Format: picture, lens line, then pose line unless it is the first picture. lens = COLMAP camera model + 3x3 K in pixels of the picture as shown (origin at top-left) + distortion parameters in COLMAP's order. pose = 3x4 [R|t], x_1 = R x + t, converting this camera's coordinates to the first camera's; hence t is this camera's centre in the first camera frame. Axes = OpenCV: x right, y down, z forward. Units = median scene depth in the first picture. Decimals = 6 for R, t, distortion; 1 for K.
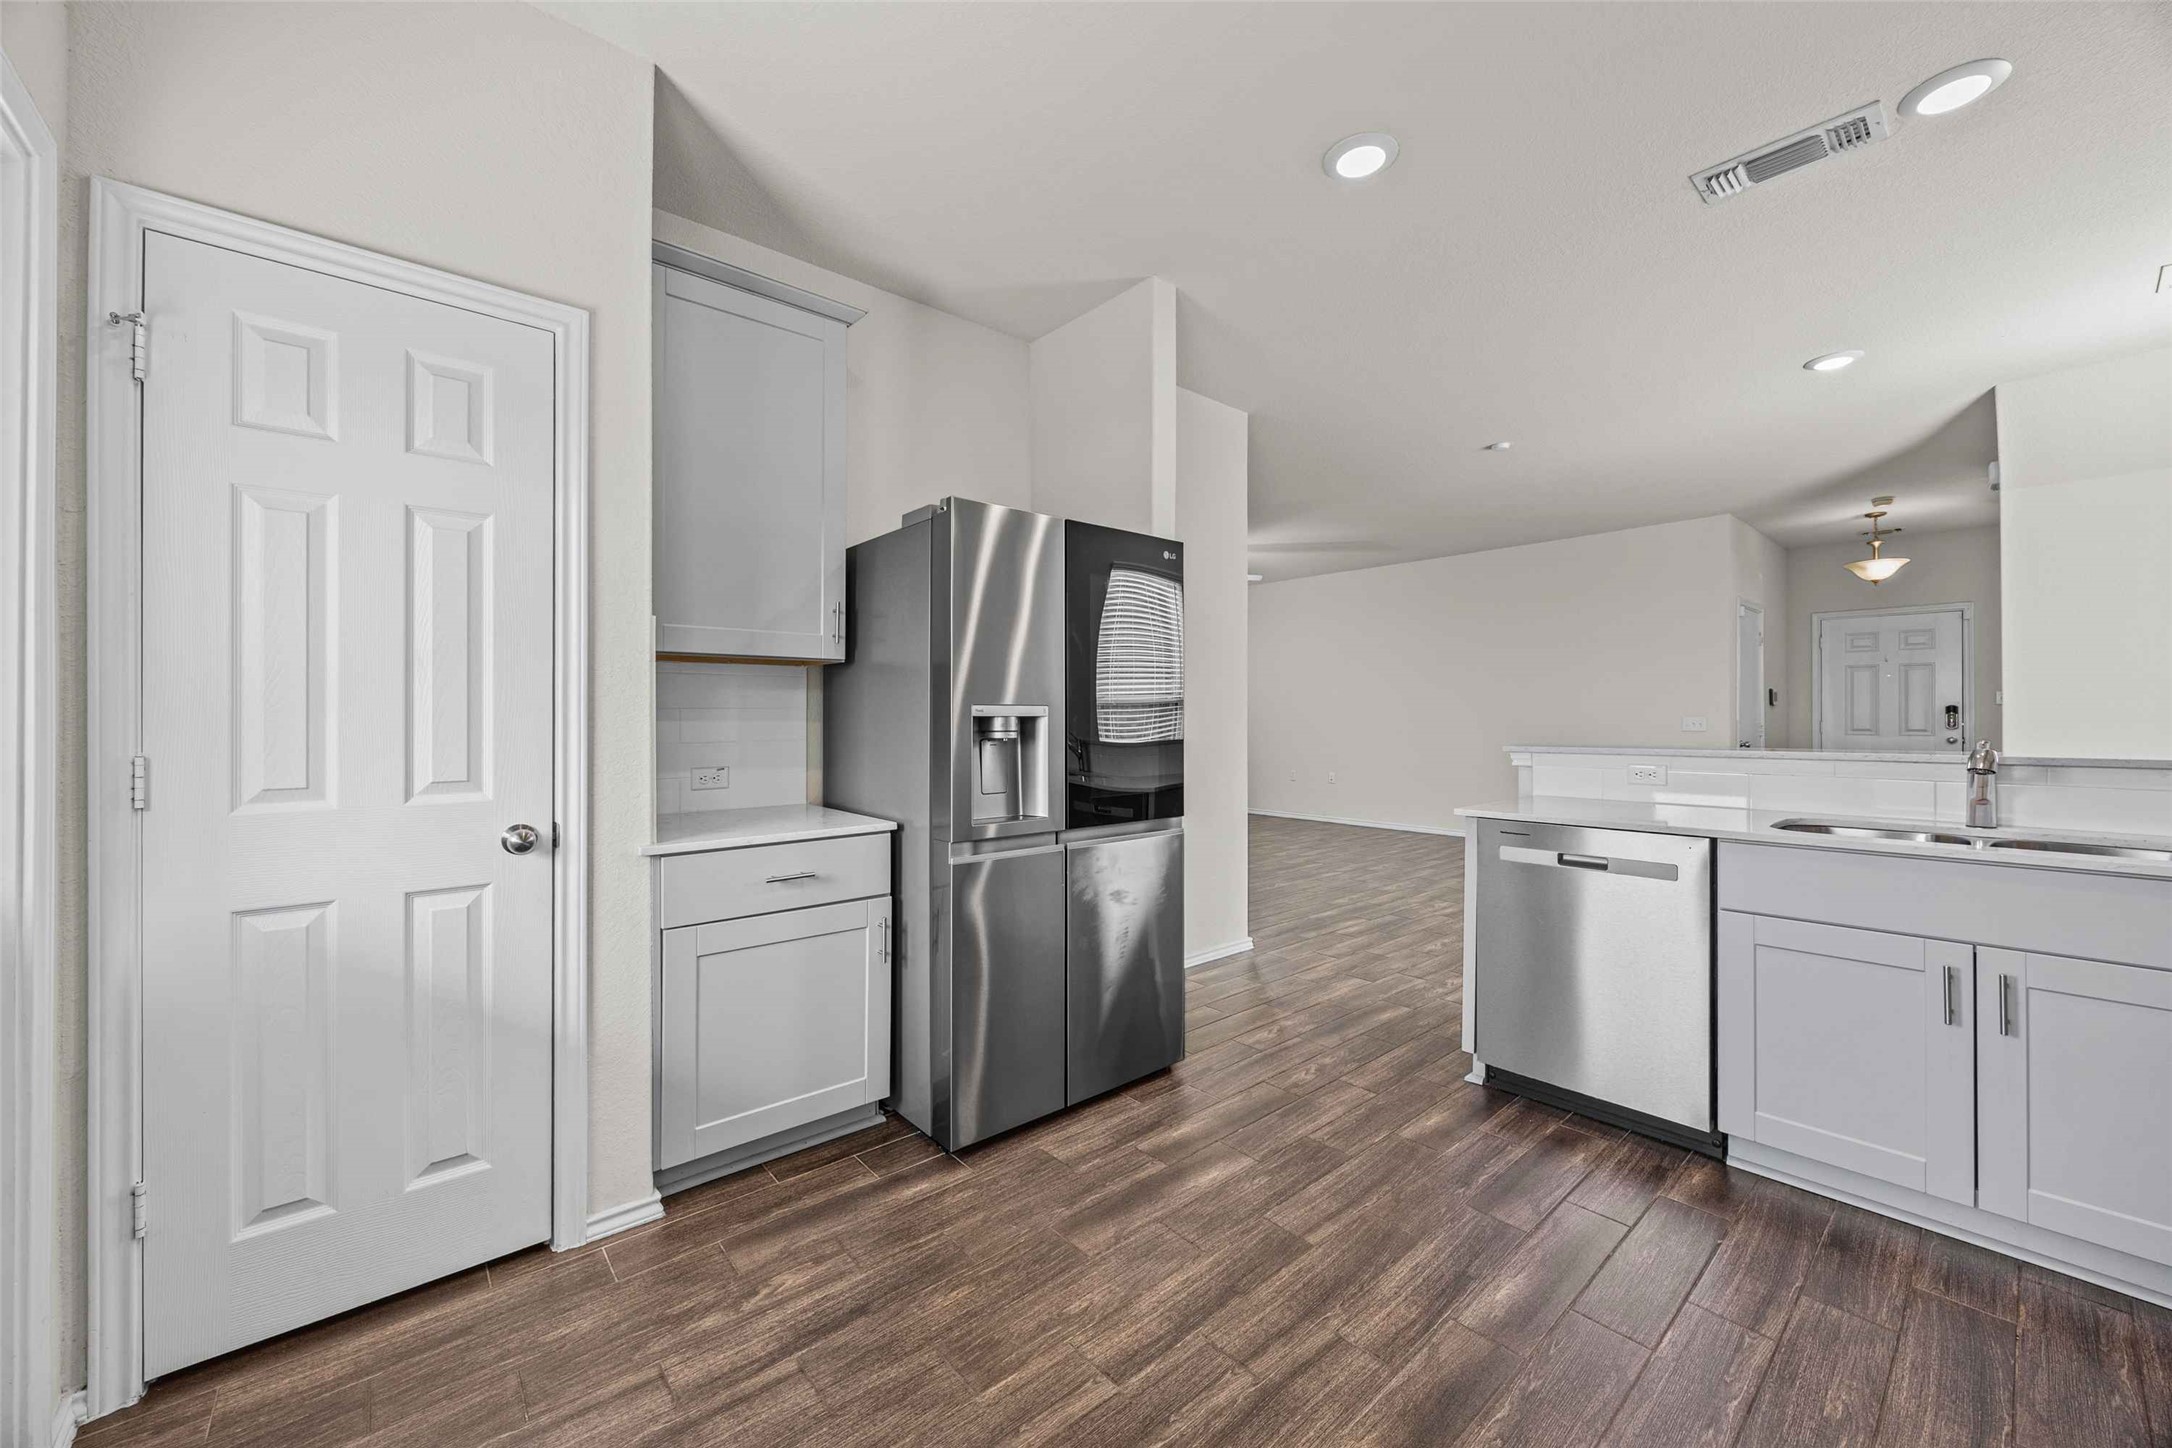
lens RADIAL K [[825.0, 0, 1081.0], [0, 825.0, 716.8], [0, 0, 1]] dist [-0.002345, 0.000056]
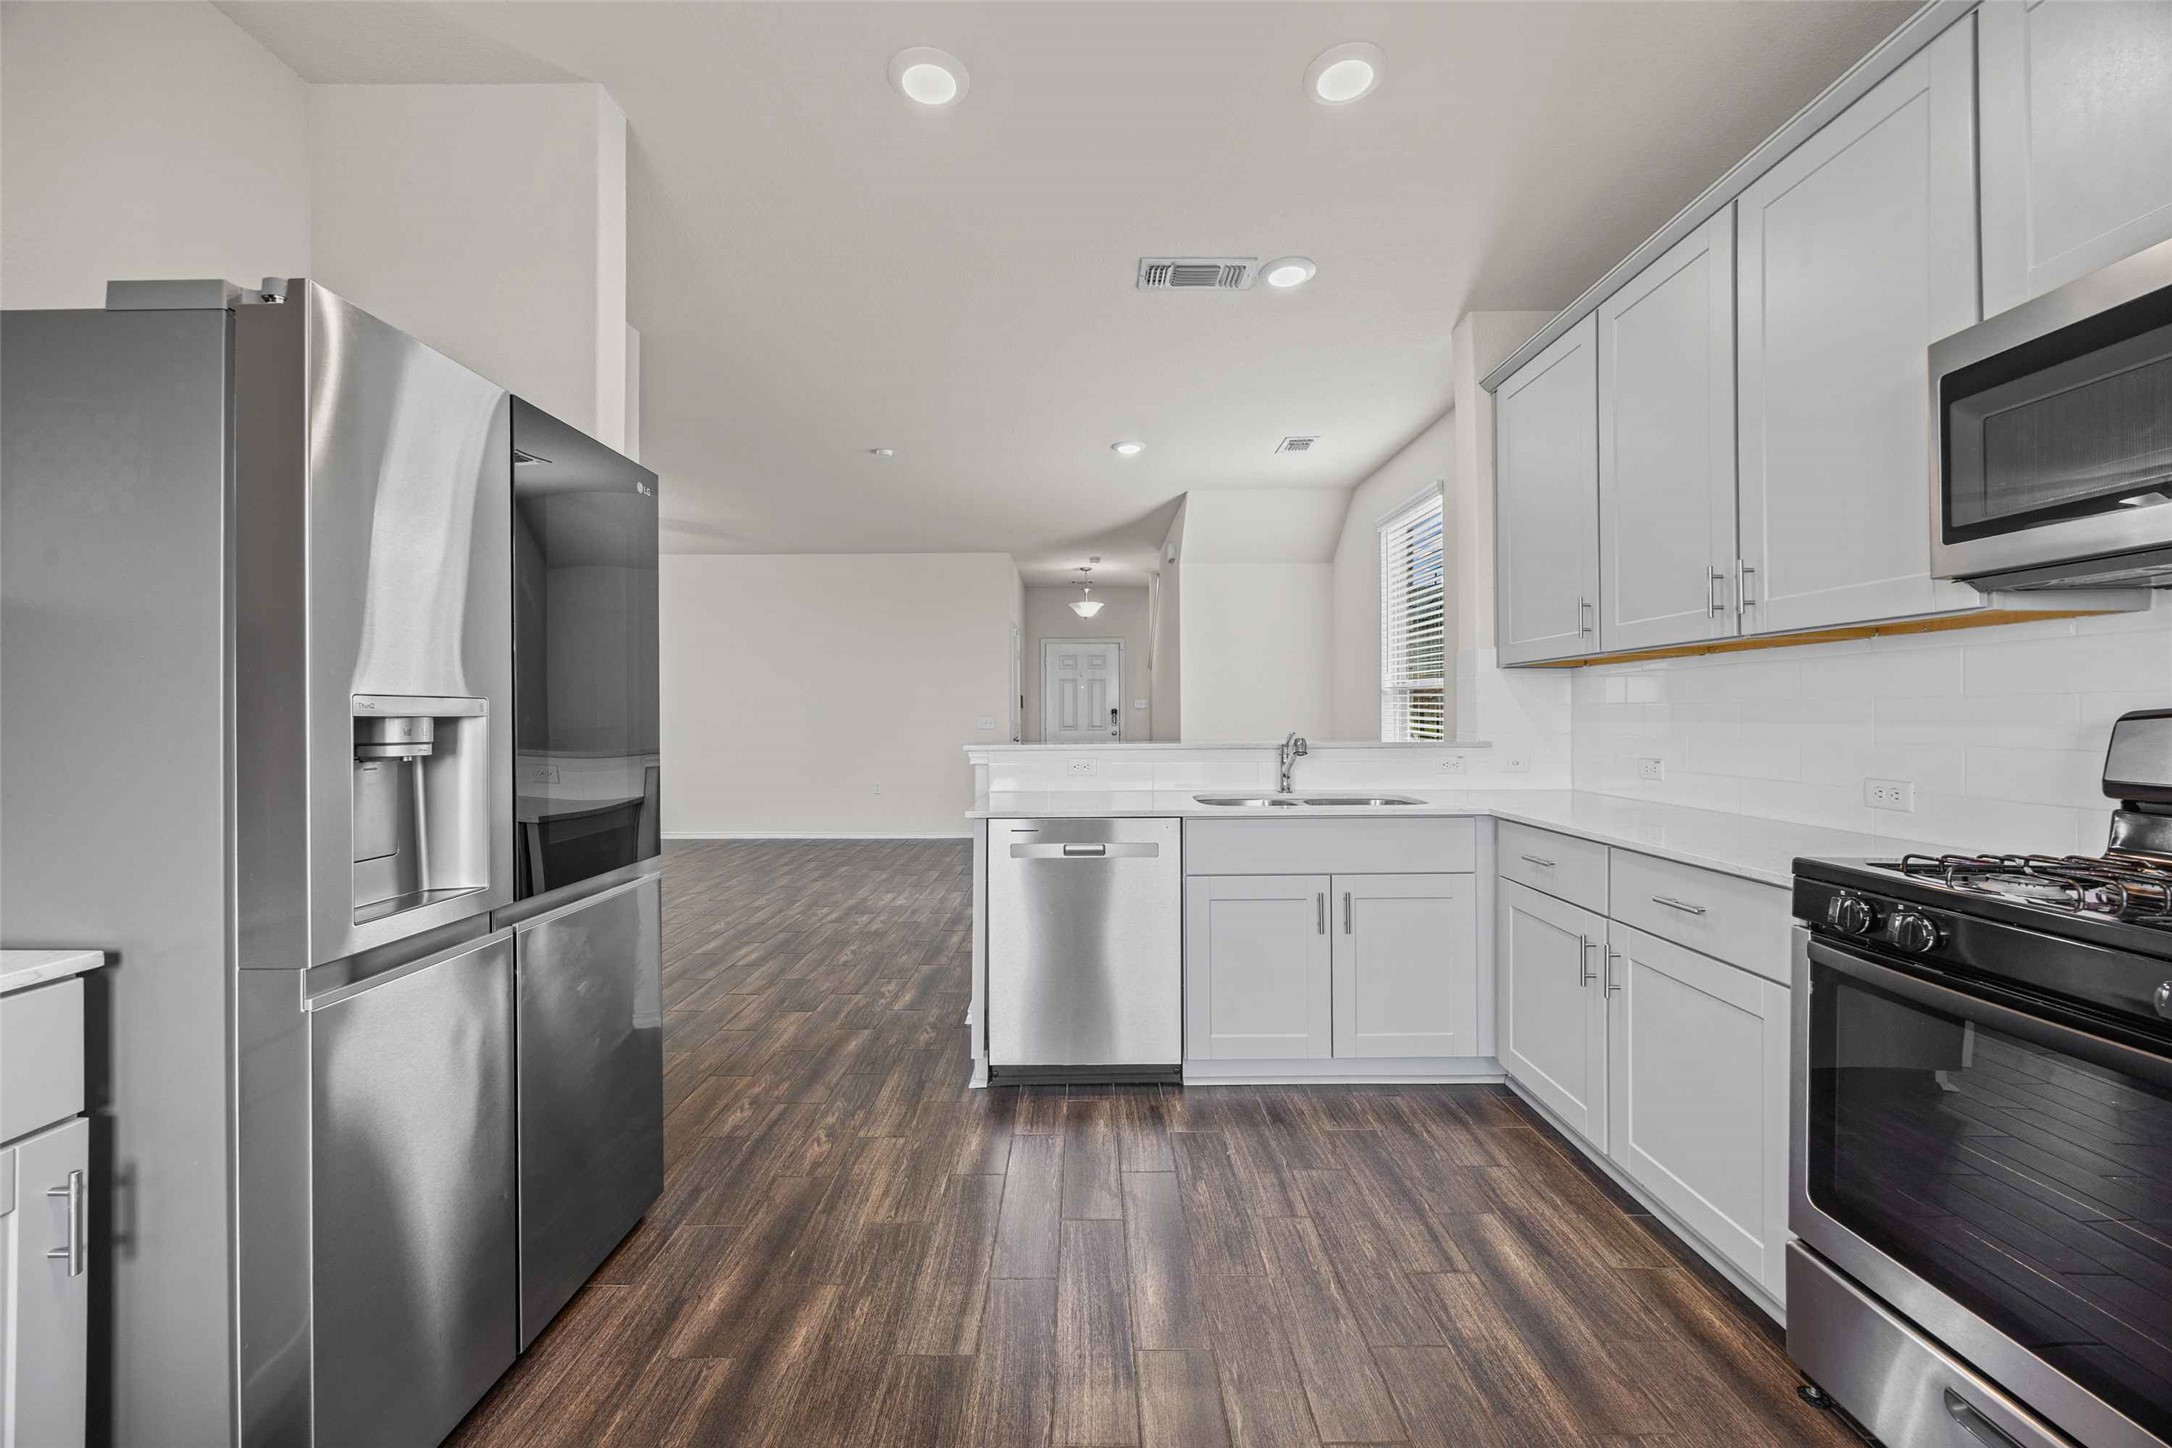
lens RADIAL K [[825.0, 0, 1085.6], [0, 825.0, 716.1], [0, 0, 1]] dist [-0.002345, 0.000056]
pose [[0.654152, -0.001646, 0.756362, -0.208053], [0.003802, 0.999992, -0.001112, 0.001390], [-0.756354, 0.003603, 0.654153, 0.288529]]
